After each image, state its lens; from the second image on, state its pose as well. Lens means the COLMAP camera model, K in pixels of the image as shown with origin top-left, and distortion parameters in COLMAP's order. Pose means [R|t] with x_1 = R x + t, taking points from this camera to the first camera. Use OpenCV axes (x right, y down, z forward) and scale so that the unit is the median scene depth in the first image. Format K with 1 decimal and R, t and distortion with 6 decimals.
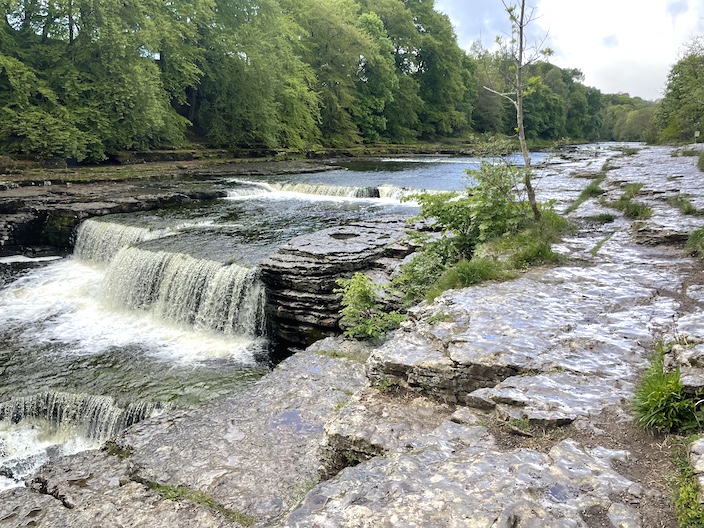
lens RADIAL K [[527.4, 0, 341.6], [0, 527.4, 271.0], [0, 0, 1]] dist [0.061152, -0.074977]
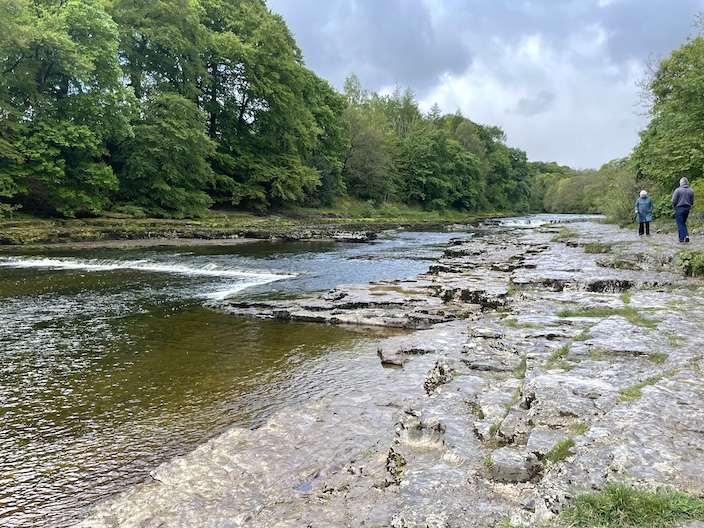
lens RADIAL K [[591.1, 0, 354.4], [0, 591.1, 263.0], [0, 0, 1]] dist [0.069087, -0.003731]
pose [[0.988580, -0.010885, 0.150301, 0.508621], [0.033613, 0.988187, -0.149520, -0.257666], [-0.146898, 0.152864, 0.977268, 1.016971]]
